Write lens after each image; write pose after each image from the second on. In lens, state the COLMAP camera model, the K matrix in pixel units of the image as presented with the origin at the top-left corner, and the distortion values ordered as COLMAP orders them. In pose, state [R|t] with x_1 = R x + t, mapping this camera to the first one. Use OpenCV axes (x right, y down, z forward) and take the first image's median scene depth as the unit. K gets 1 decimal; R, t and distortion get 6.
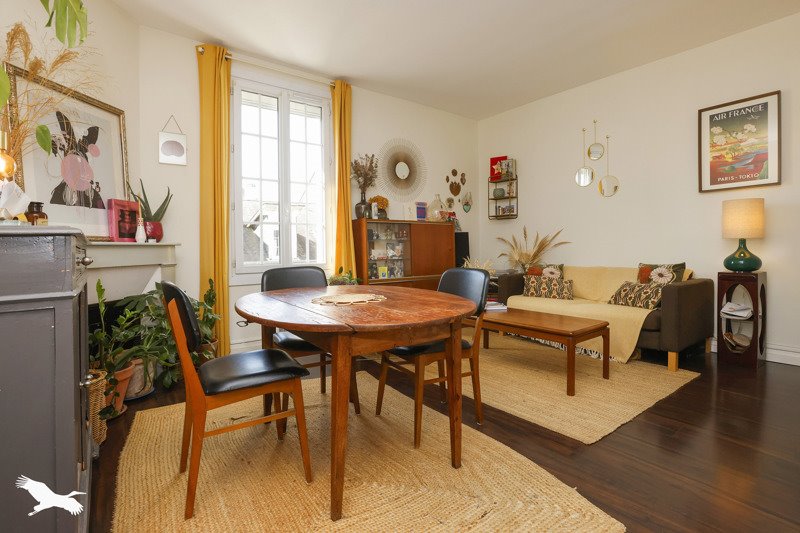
lens RADIAL K [[387.3, 0, 398.9], [0, 387.3, 249.0], [0, 0, 1]] dist [-0.000828, -0.000186]
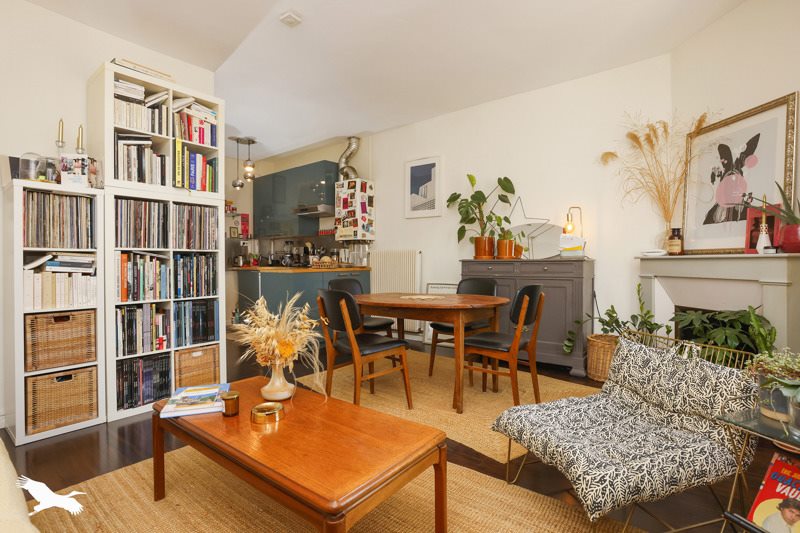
lens RADIAL K [[393.9, 0, 400.0], [0, 393.9, 266.5], [0, 0, 1]] dist [-0.000293, -0.000026]
pose [[-0.965339, 0.015685, -0.260526, 0.339102], [0.011465, 0.999777, 0.017711, -0.013027], [0.260746, 0.014110, -0.965304, 1.702265]]
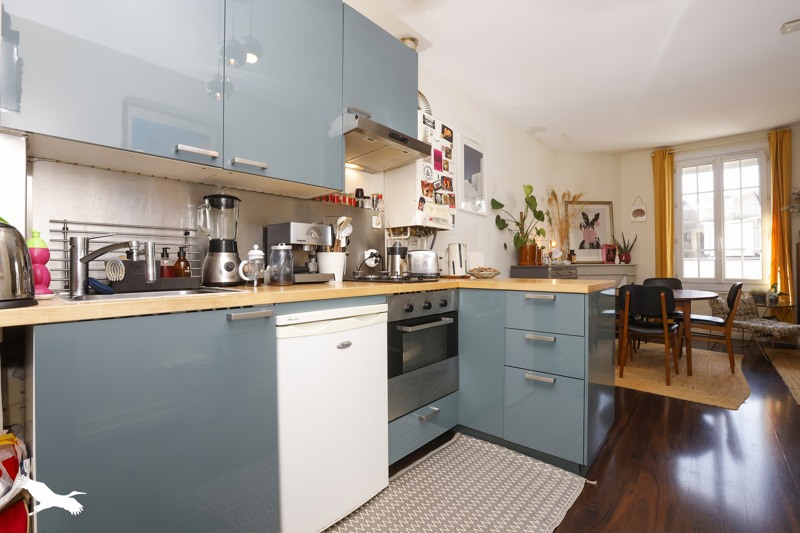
lens RADIAL K [[351.6, 0, 400.0], [0, 351.6, 266.5], [0, 0, 1]] dist [0.000572, 0.000031]
pose [[0.196066, 0.006078, -0.980572, 0.999868], [-0.001613, 0.999981, 0.005876, -0.012298], [0.980589, 0.000430, 0.196072, -0.538381]]
